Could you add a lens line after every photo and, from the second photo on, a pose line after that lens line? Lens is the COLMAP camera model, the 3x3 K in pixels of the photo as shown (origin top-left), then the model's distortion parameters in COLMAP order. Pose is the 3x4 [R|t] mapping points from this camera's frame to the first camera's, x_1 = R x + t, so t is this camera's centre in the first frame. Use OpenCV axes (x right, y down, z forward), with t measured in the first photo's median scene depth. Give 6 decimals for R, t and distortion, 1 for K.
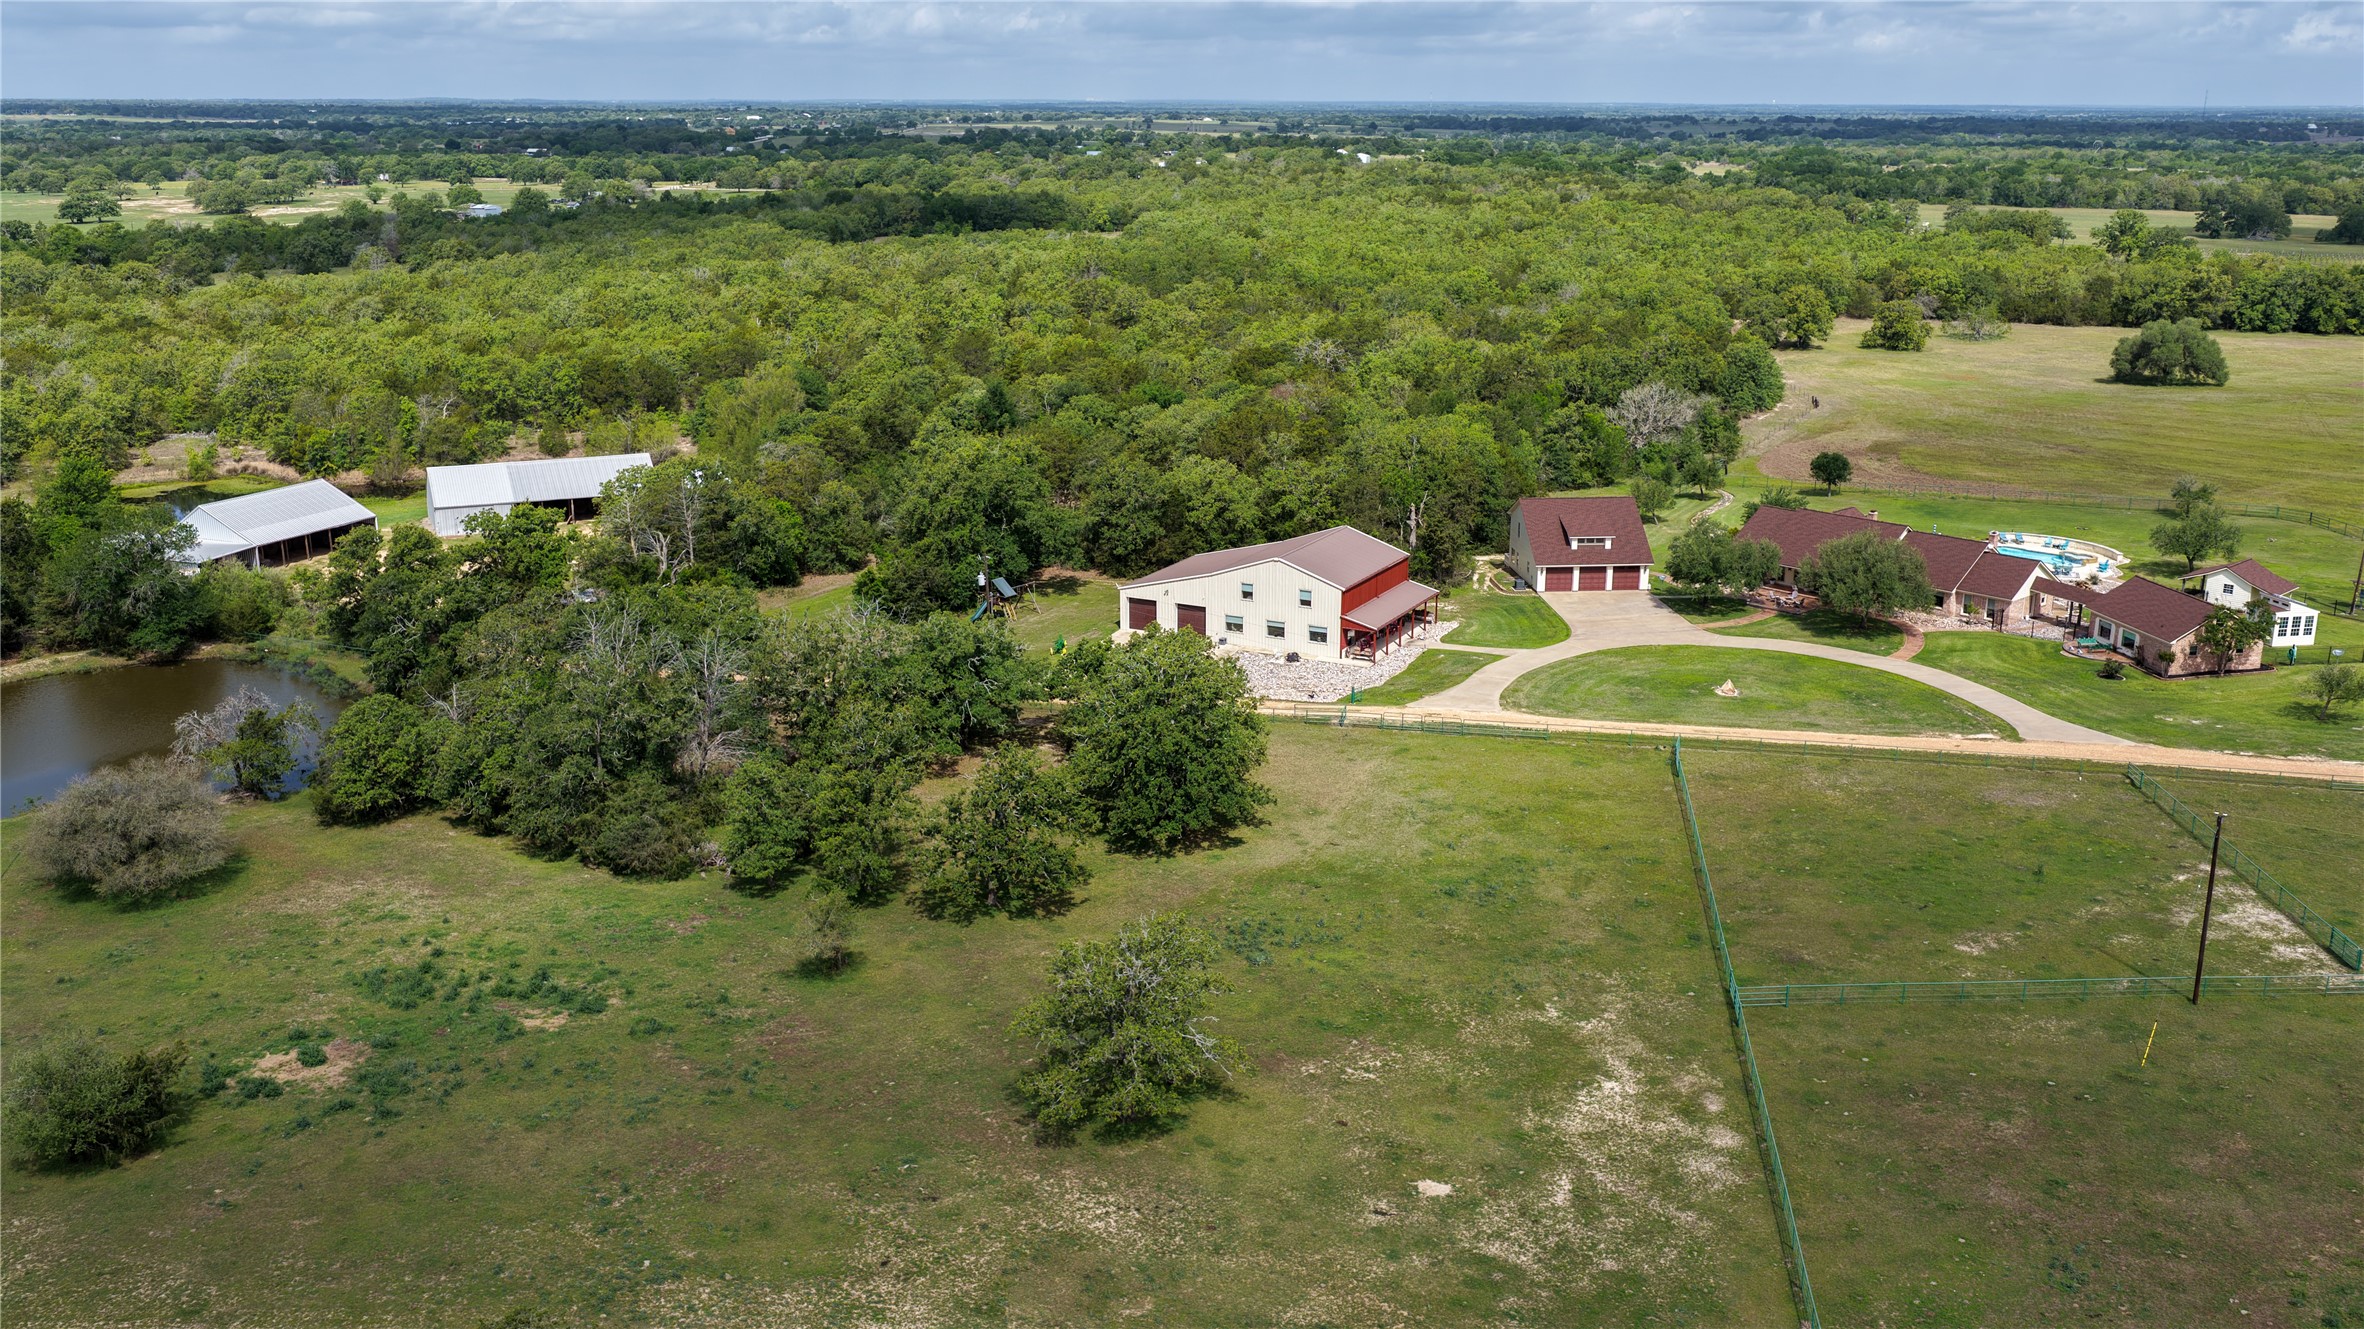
lens RADIAL K [[1971.5, 0, 1182.0], [0, 1971.5, 664.5], [0, 0, 1]] dist [-0.012115, 0.039139]
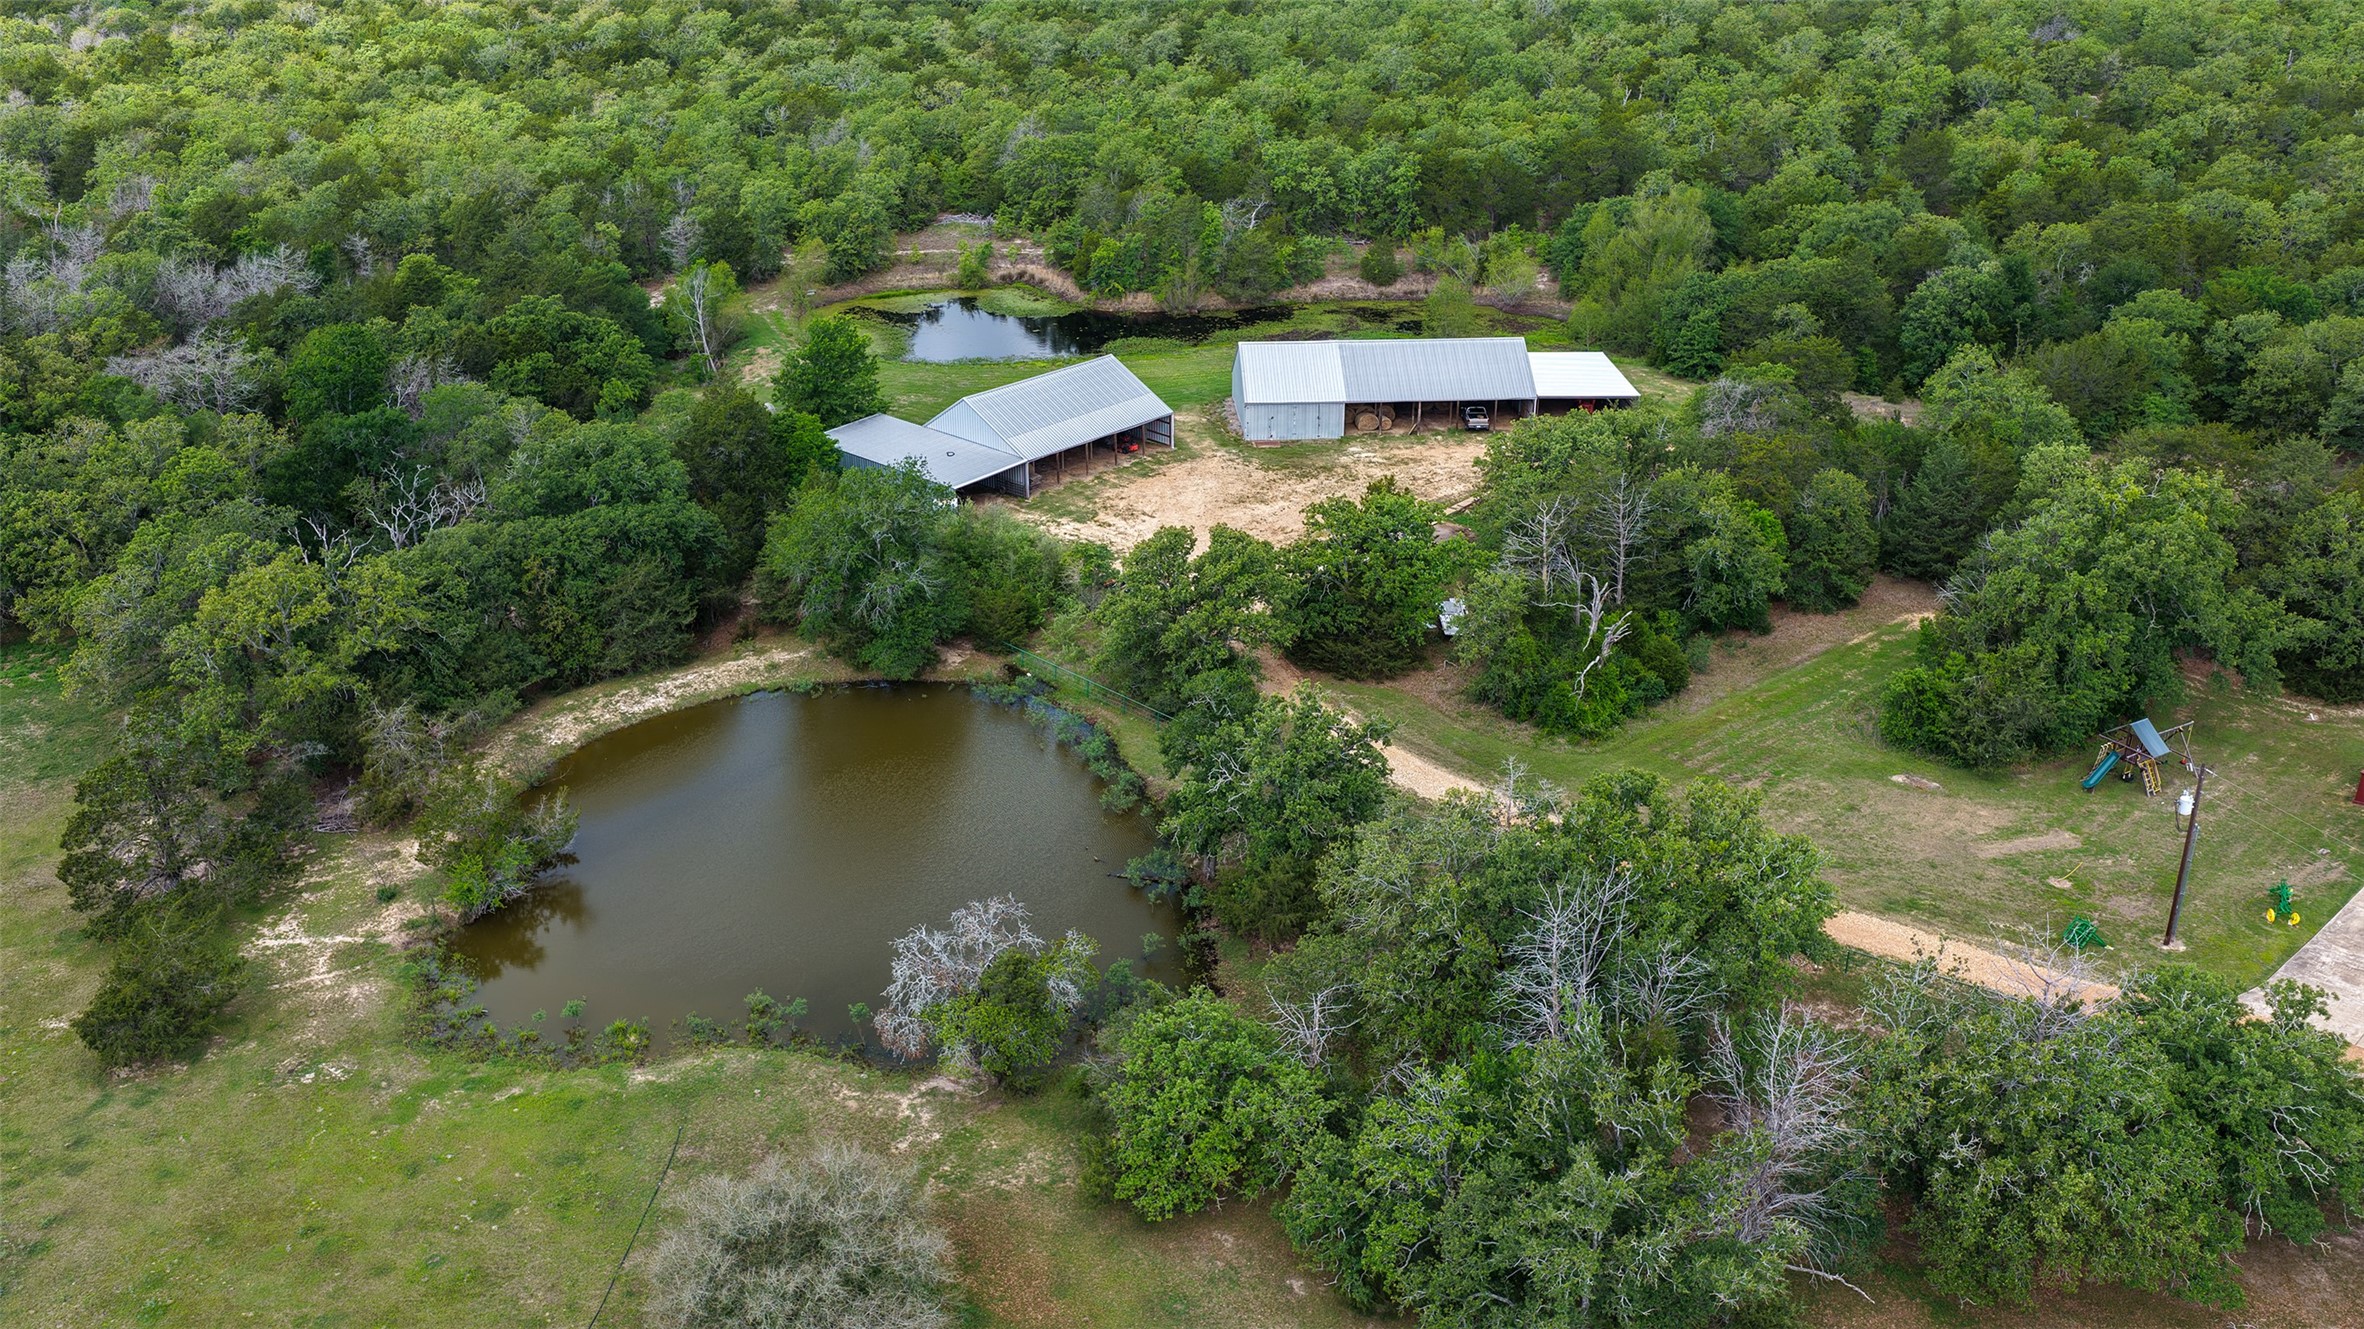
lens RADIAL K [[1971.5, 0, 1182.0], [0, 1971.5, 664.5], [0, 0, 1]] dist [-0.012115, 0.039139]
pose [[0.933557, 0.154747, -0.323302, -0.112249], [-0.100661, 0.978891, 0.177876, -0.088533], [0.344003, -0.133514, 0.929428, 0.217833]]
